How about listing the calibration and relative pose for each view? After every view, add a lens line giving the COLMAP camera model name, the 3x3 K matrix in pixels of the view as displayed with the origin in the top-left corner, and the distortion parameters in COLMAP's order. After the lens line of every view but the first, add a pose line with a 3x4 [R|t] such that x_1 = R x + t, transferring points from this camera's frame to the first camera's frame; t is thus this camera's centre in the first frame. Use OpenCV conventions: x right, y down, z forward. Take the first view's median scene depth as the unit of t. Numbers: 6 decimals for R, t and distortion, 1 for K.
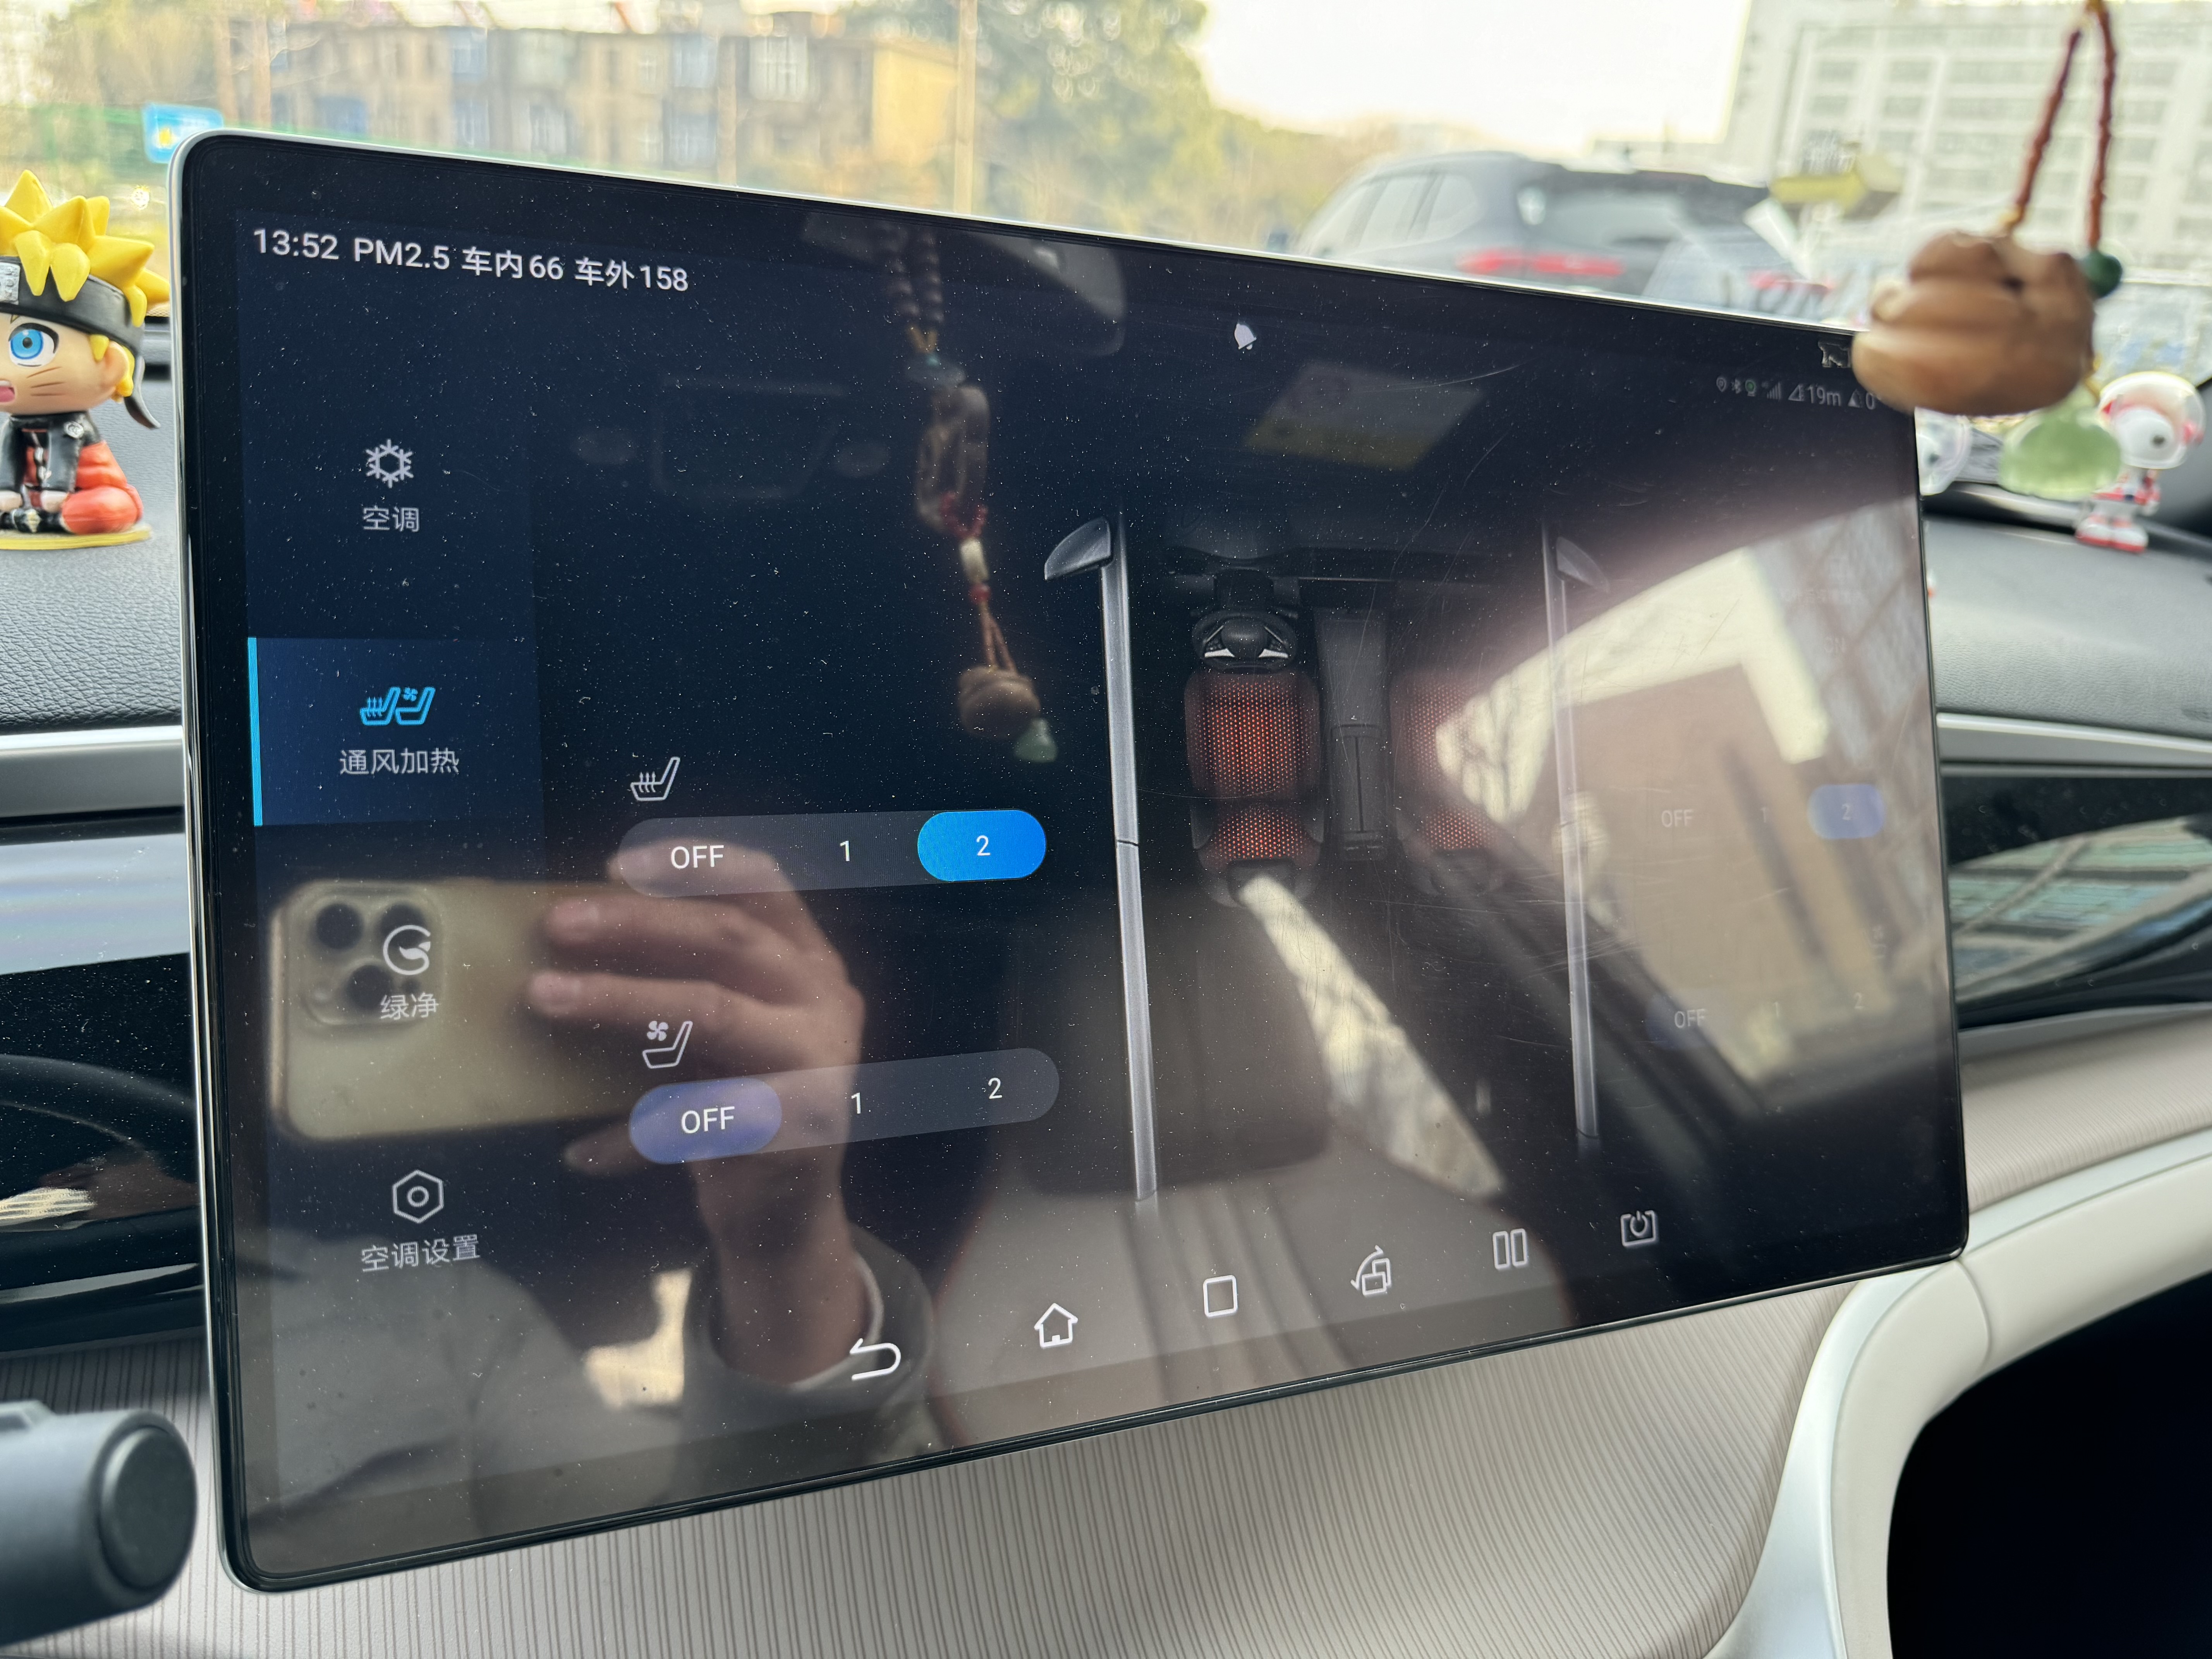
lens RADIAL K [[1590.0, 0, 1108.8], [0, 1590.0, 888.8], [0, 0, 1]] dist [-0.037288, -0.002476]
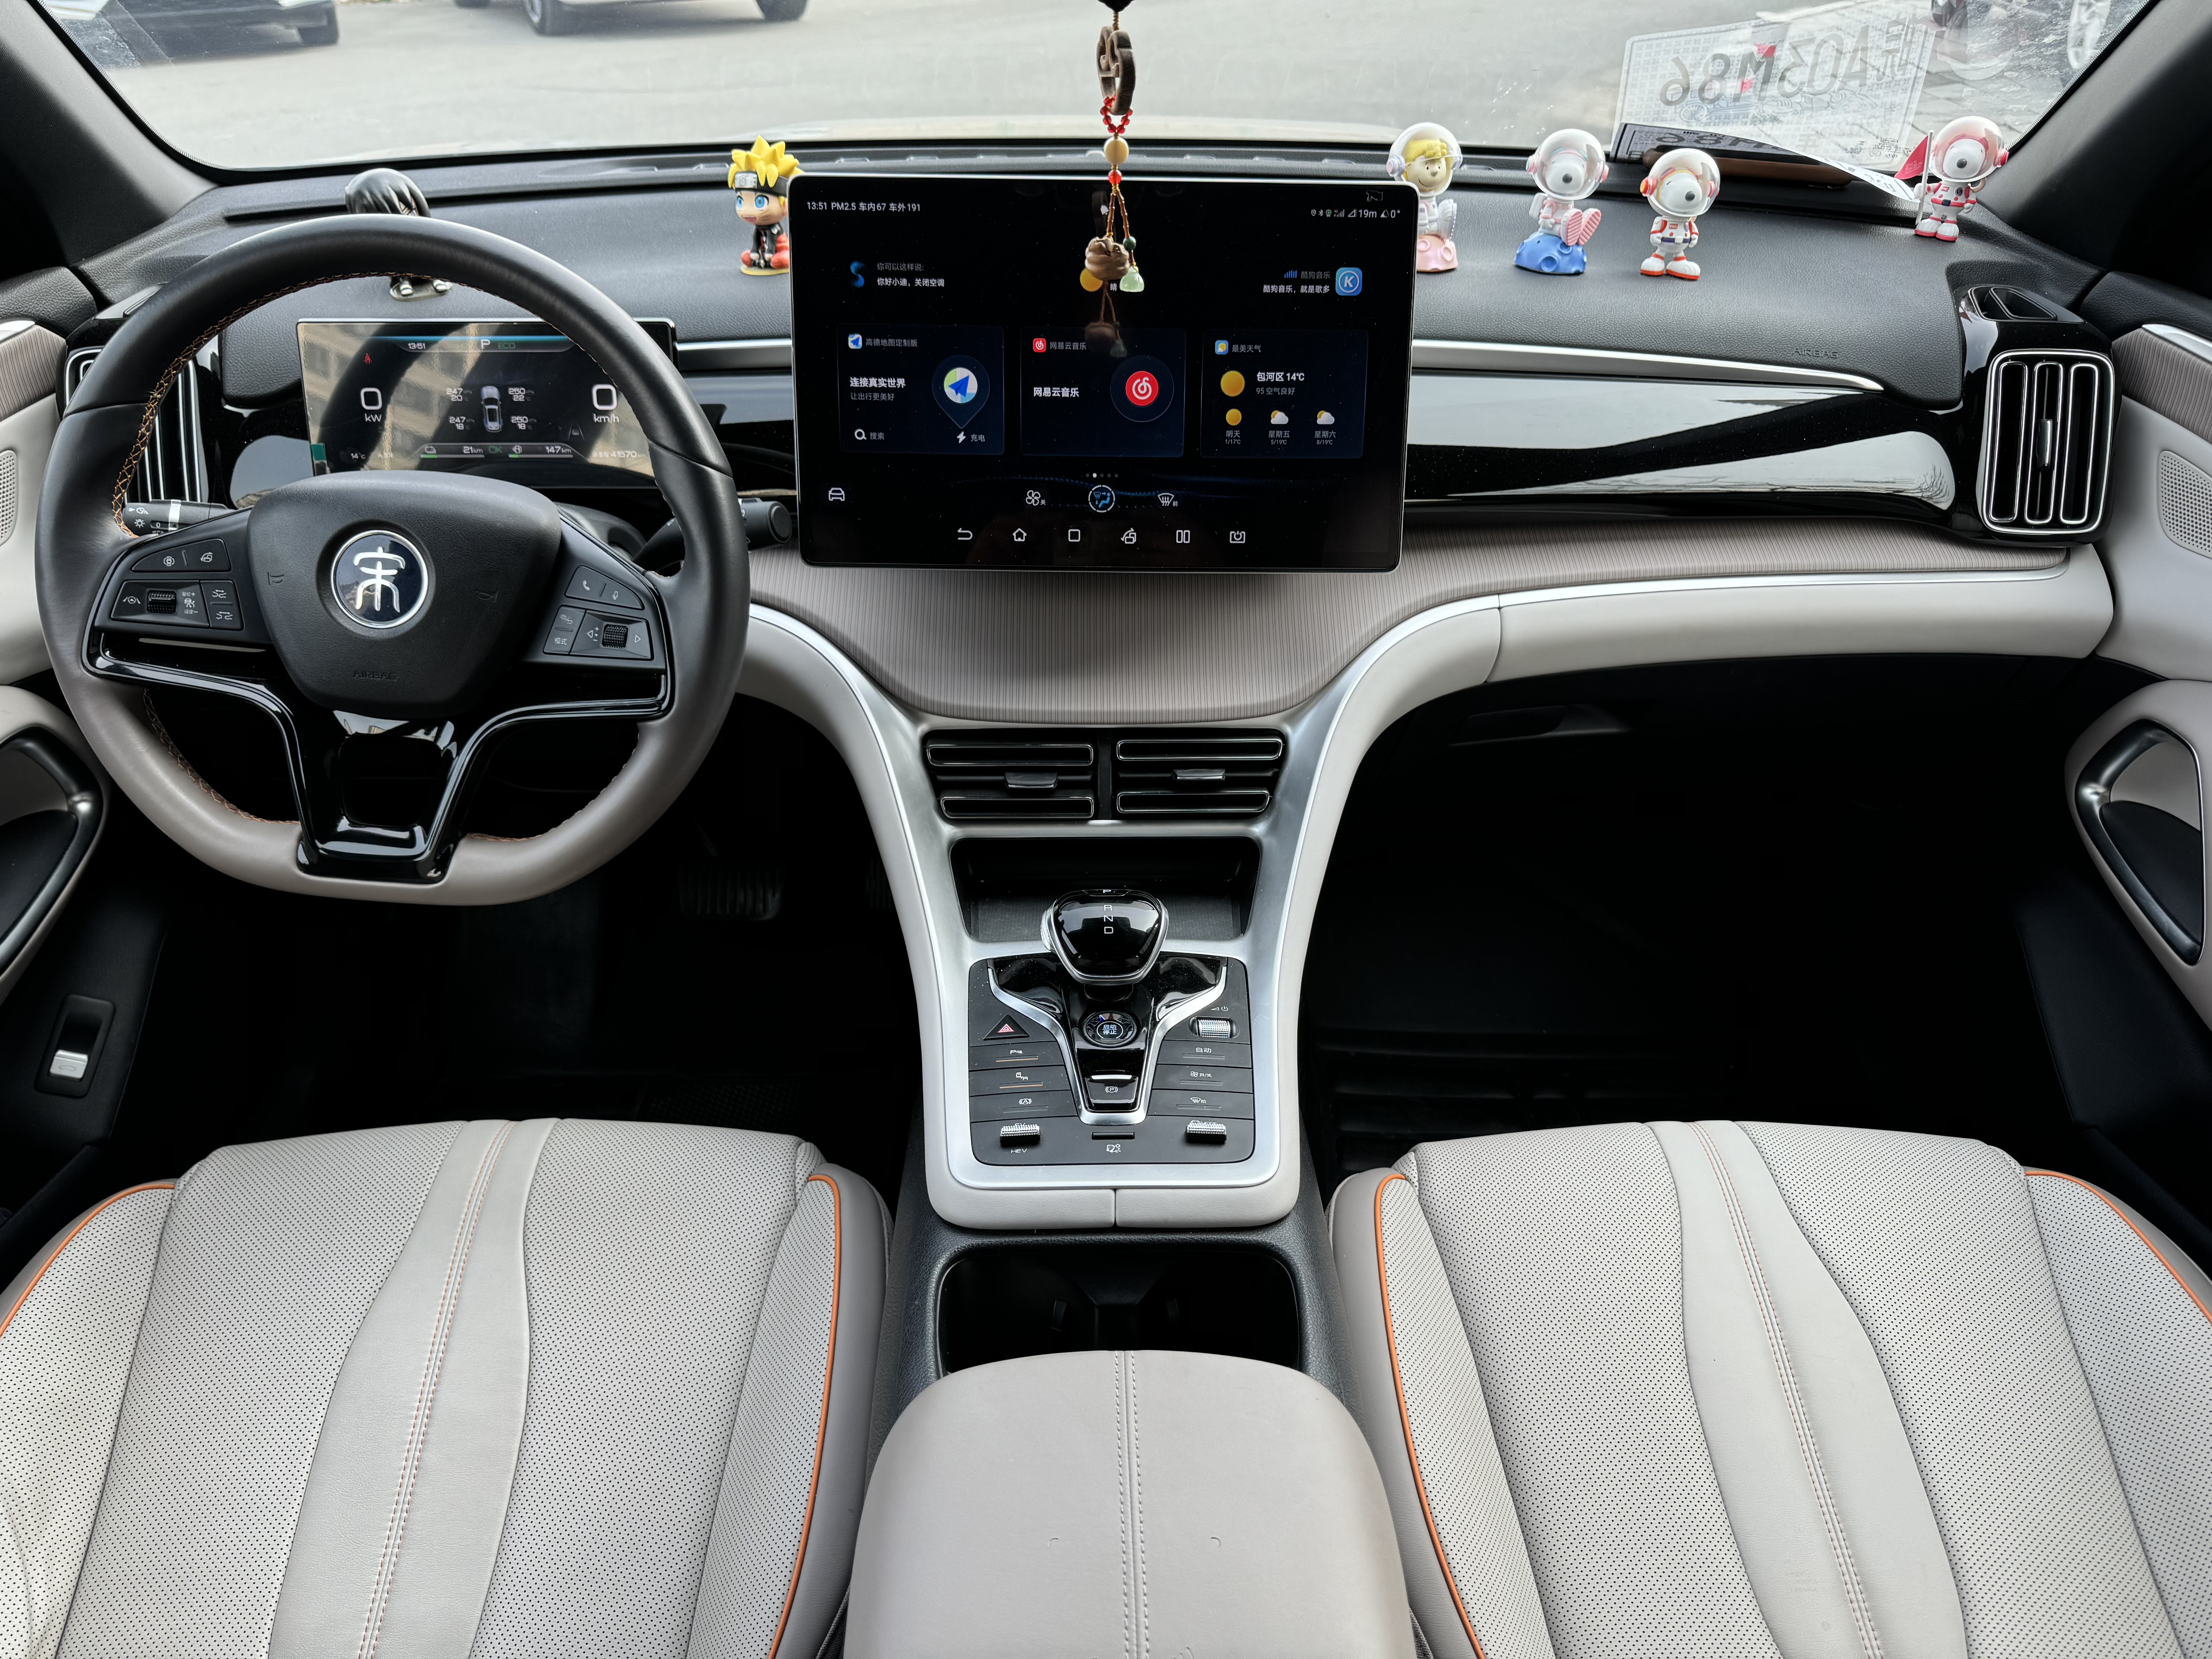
lens RADIAL K [[1562.5, 0, 1106.0], [0, 1562.5, 829.5], [0, 0, 1]] dist [0.004180, 0.001876]
pose [[0.915917, 0.137158, -0.377206, 1.176274], [-0.062044, 0.976886, 0.204559, 0.161017], [0.396544, -0.163956, 0.903256, -1.597863]]
